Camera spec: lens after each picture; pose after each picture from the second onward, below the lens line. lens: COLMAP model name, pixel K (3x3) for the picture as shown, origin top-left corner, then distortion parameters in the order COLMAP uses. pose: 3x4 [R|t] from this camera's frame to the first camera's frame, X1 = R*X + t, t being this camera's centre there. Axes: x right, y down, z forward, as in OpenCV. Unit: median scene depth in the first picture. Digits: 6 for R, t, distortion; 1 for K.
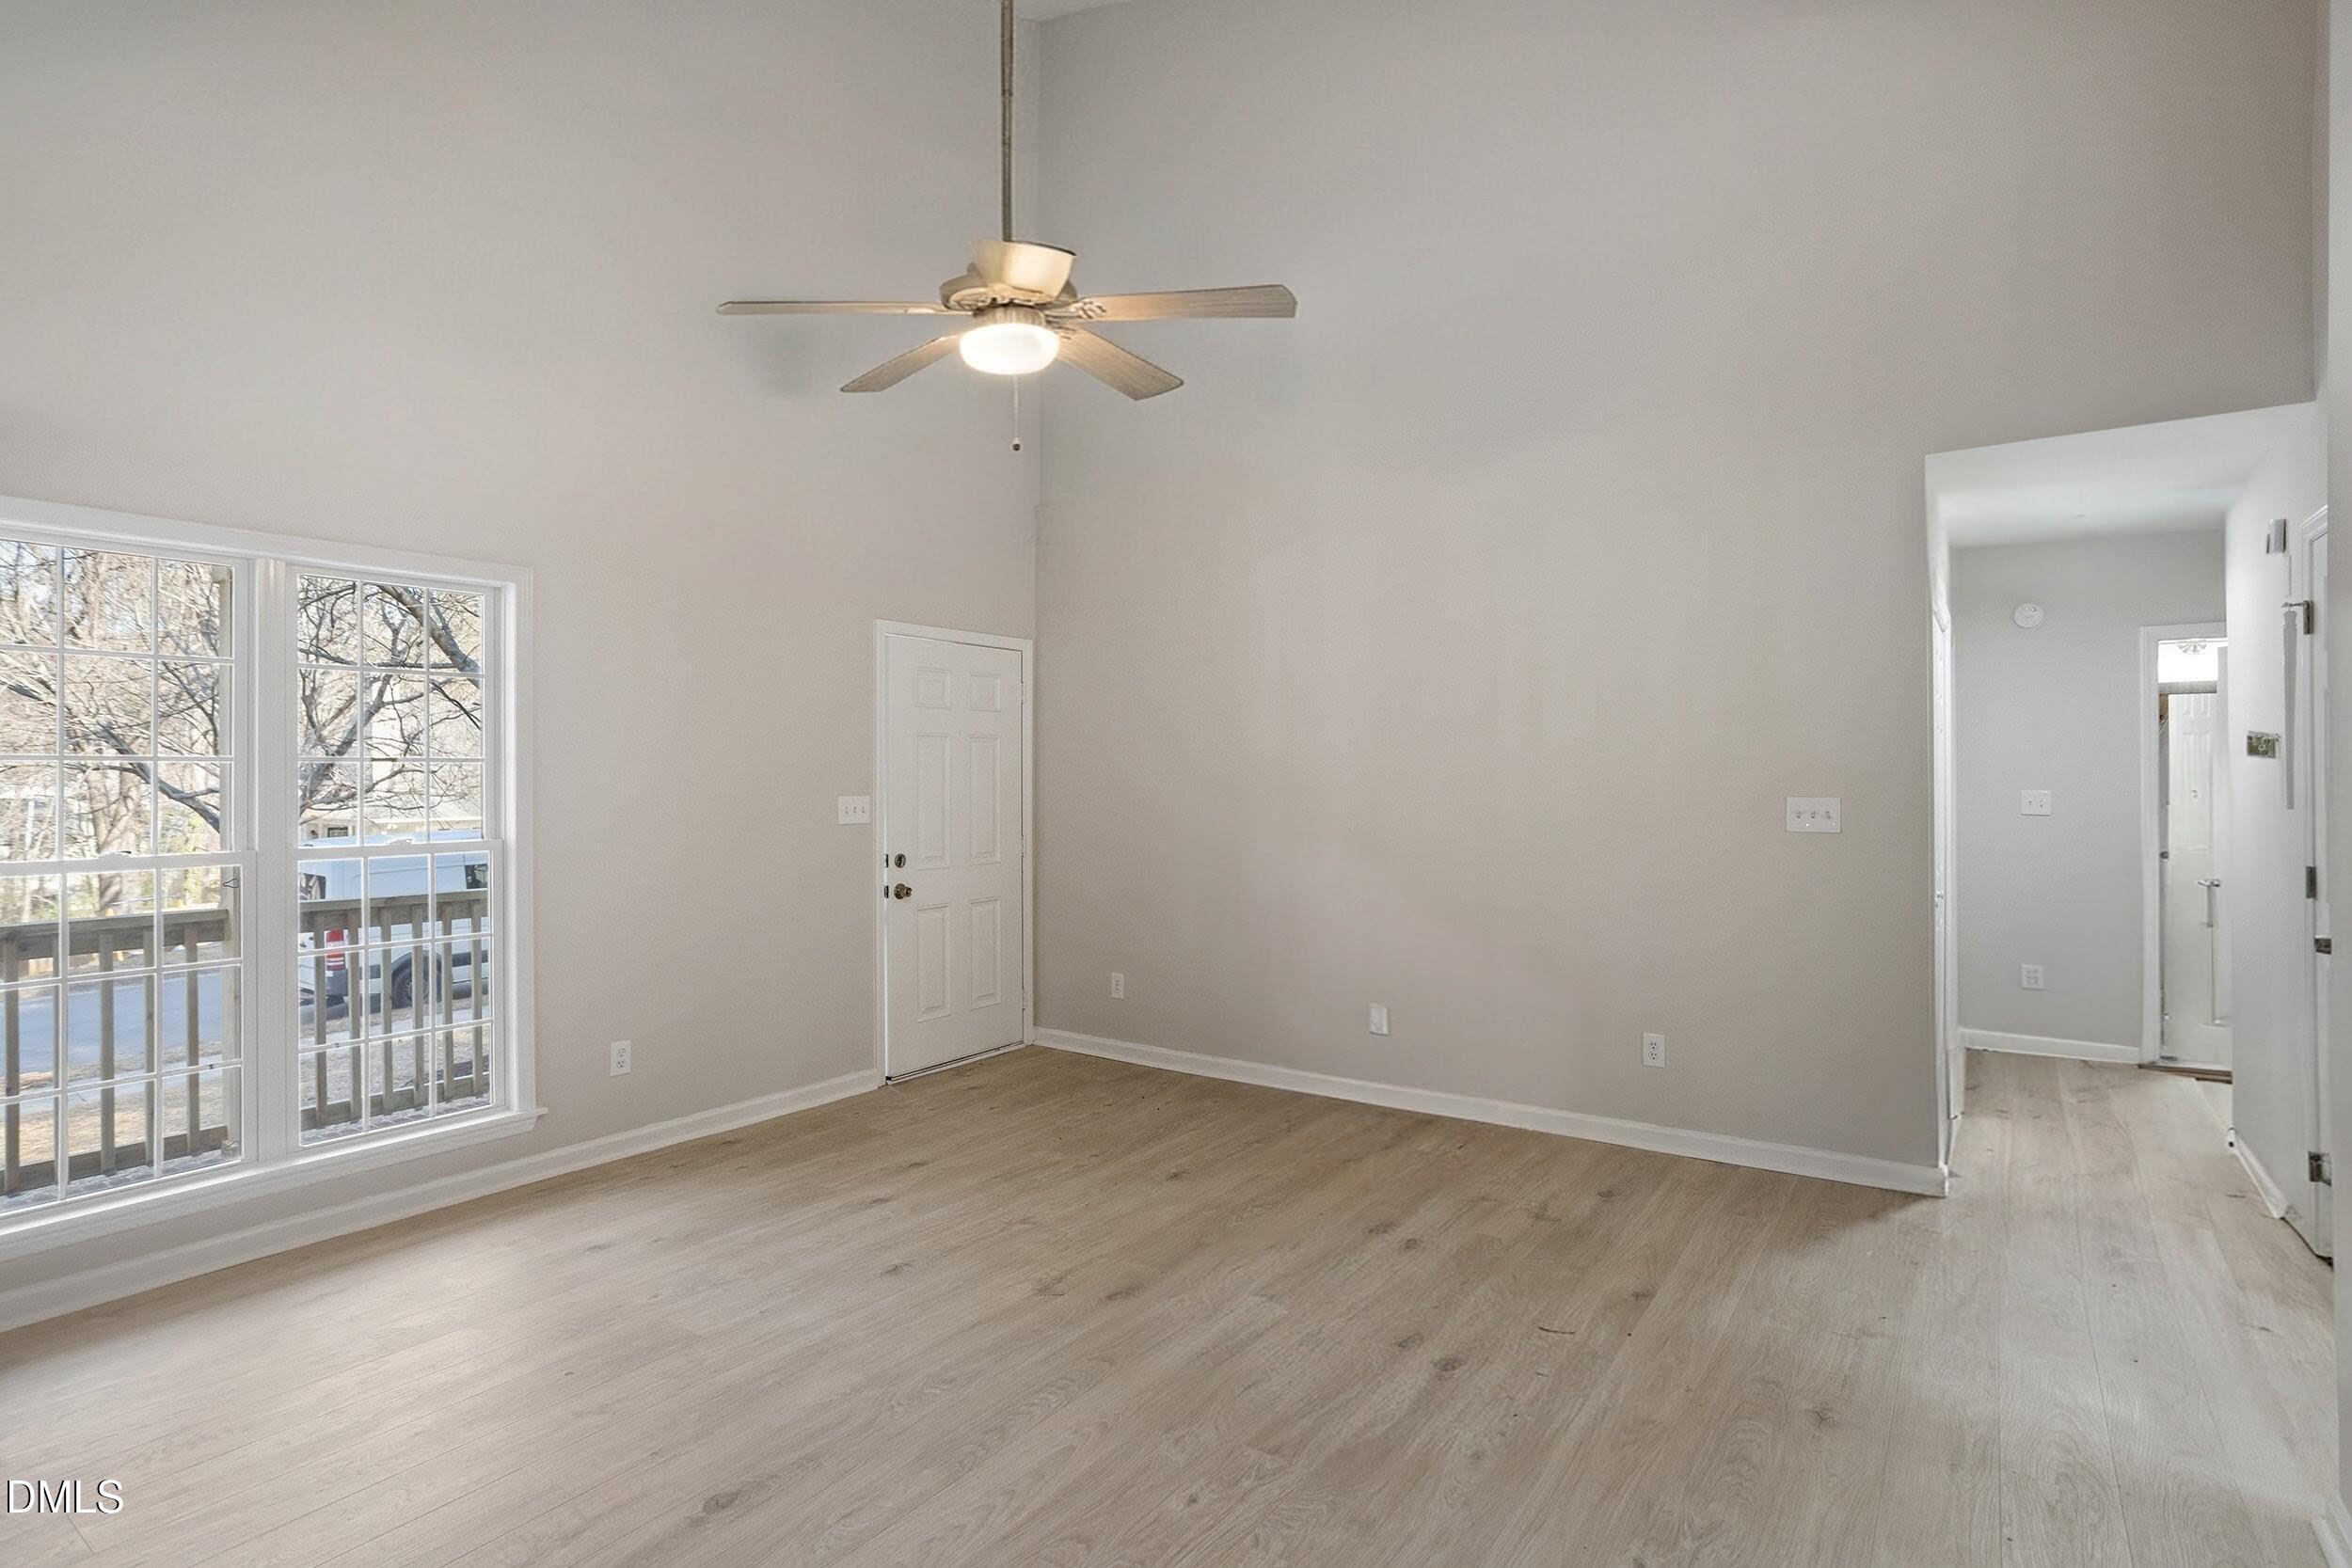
lens RADIAL K [[1133.7, 0, 1173.7], [0, 1133.7, 779.7], [0, 0, 1]] dist [-0.006266, 0.000318]
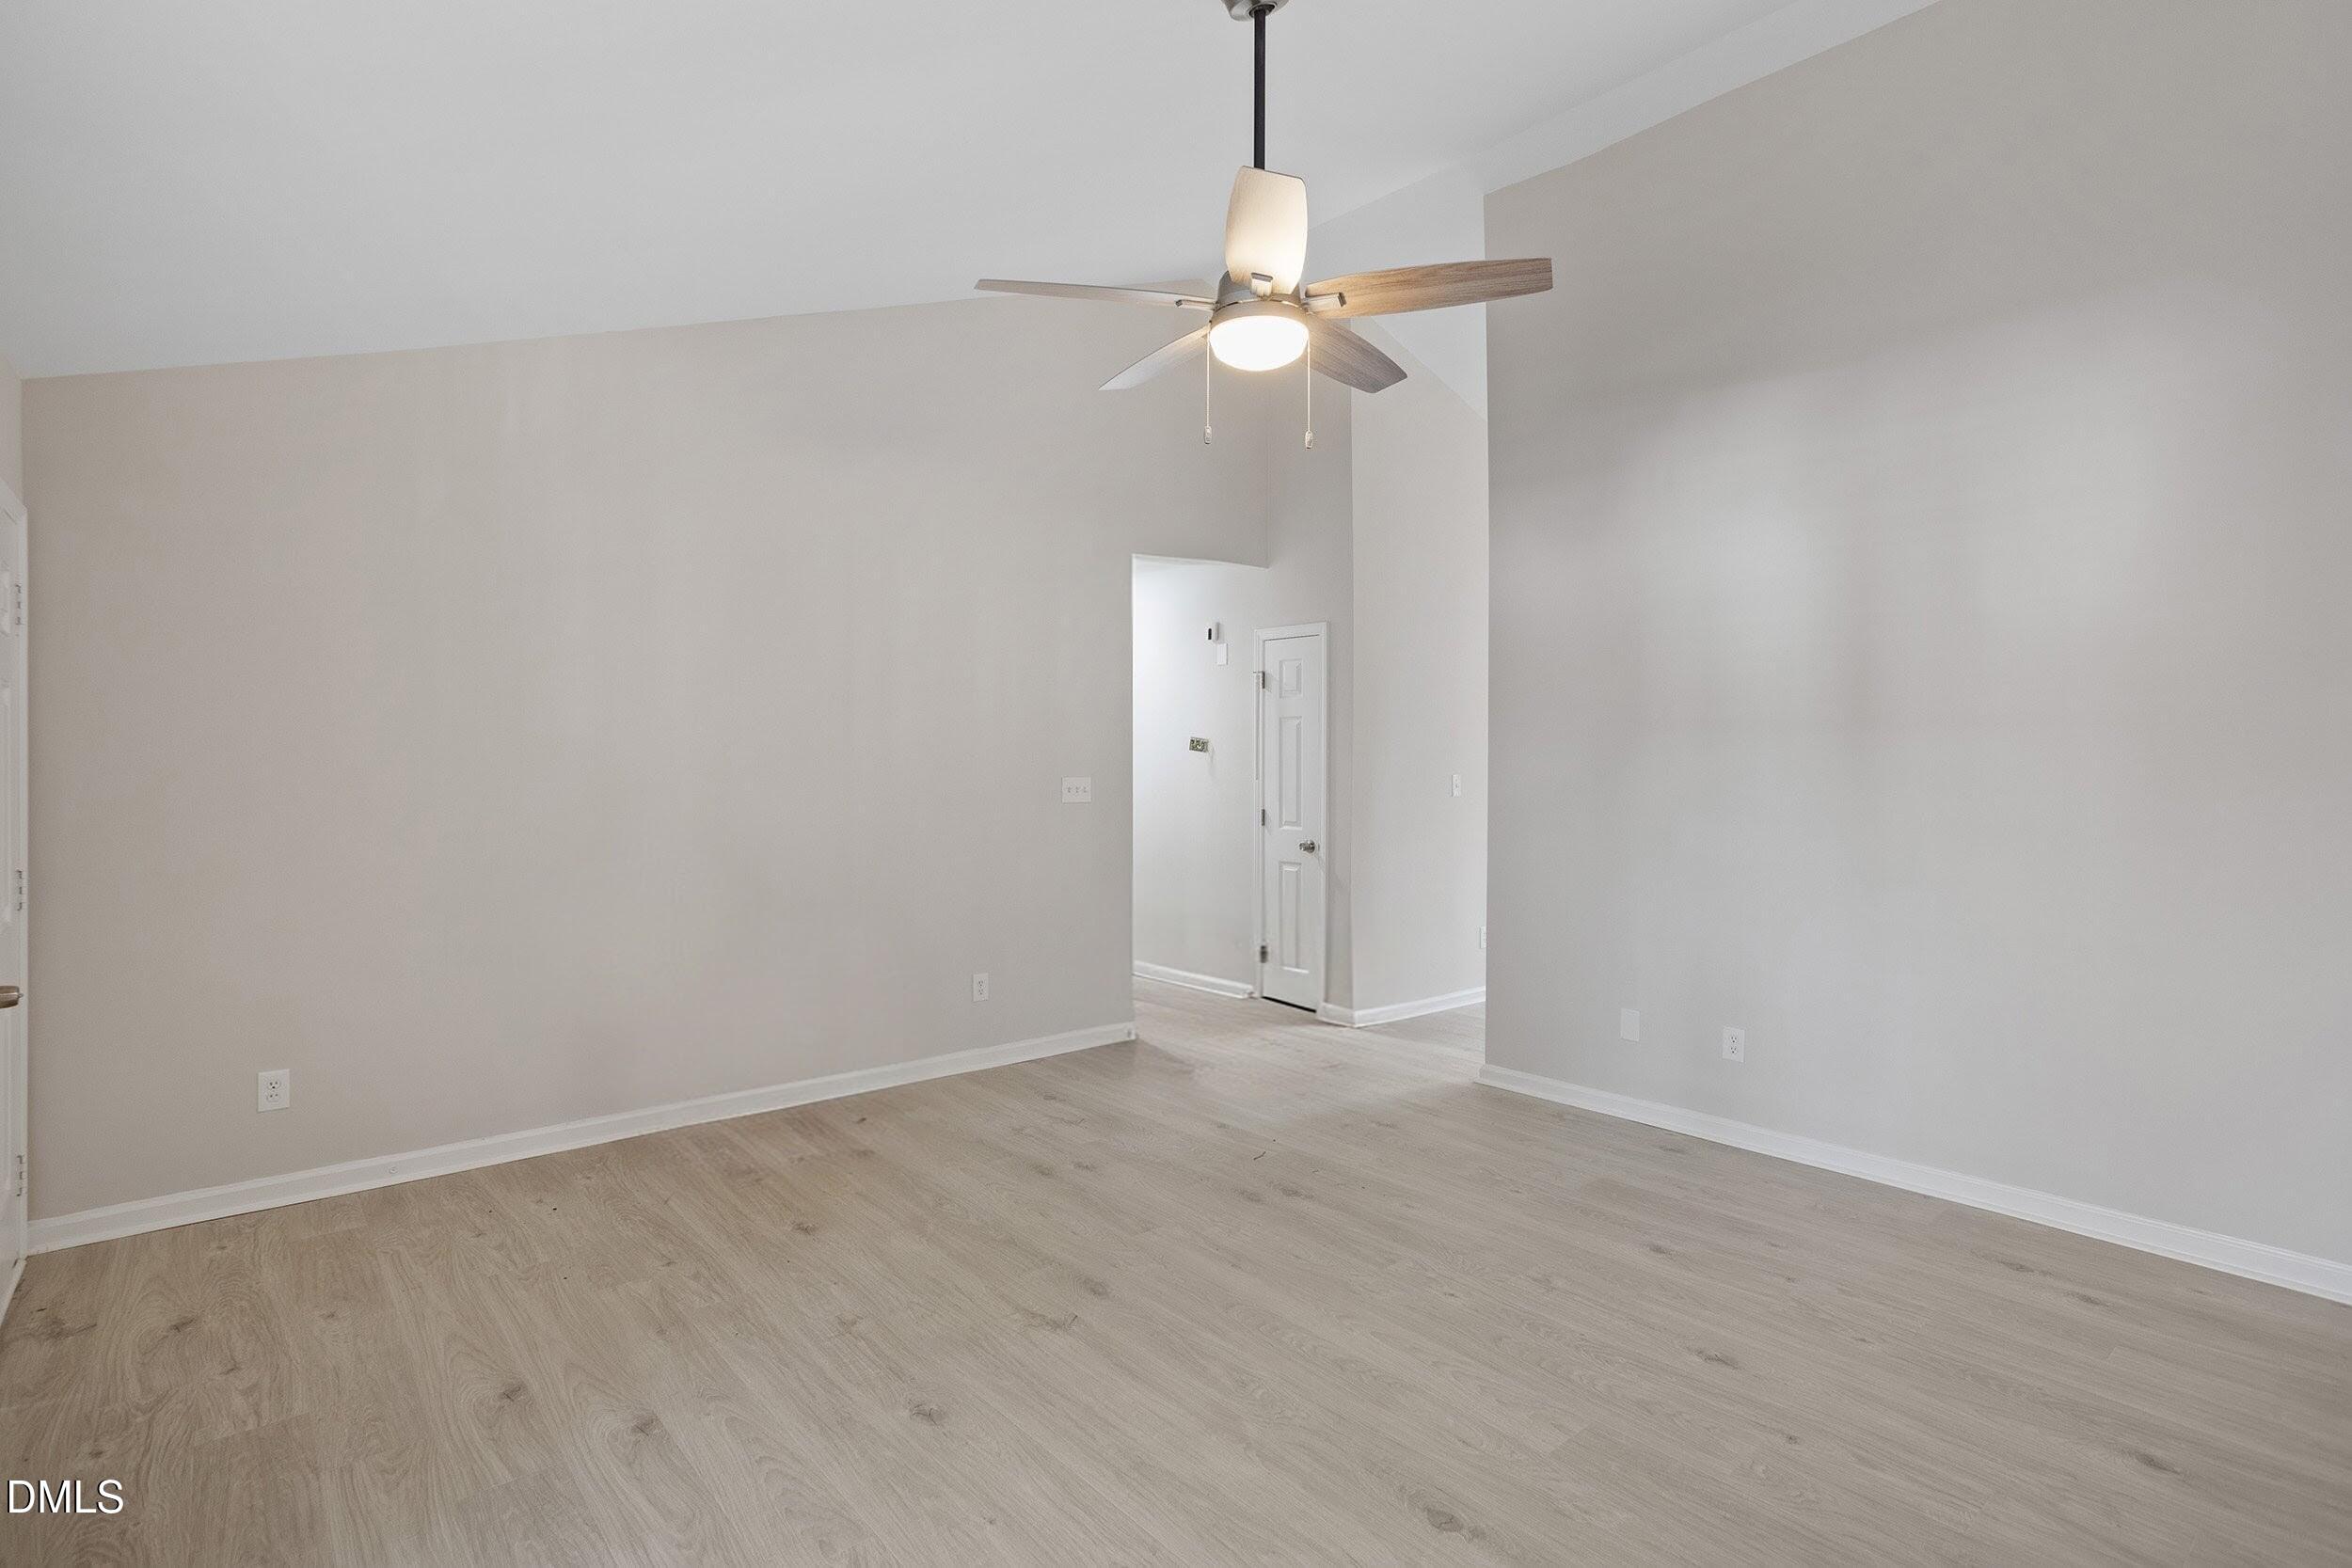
lens RADIAL K [[1133.7, 0, 1173.7], [0, 1133.7, 793.1], [0, 0, 1]] dist [-0.006266, 0.000318]
pose [[0.252904, -0.014229, 0.967387, -0.797598], [-0.008336, 0.999823, 0.016886, 0.012937], [-0.967456, -0.012335, 0.252740, 0.580668]]
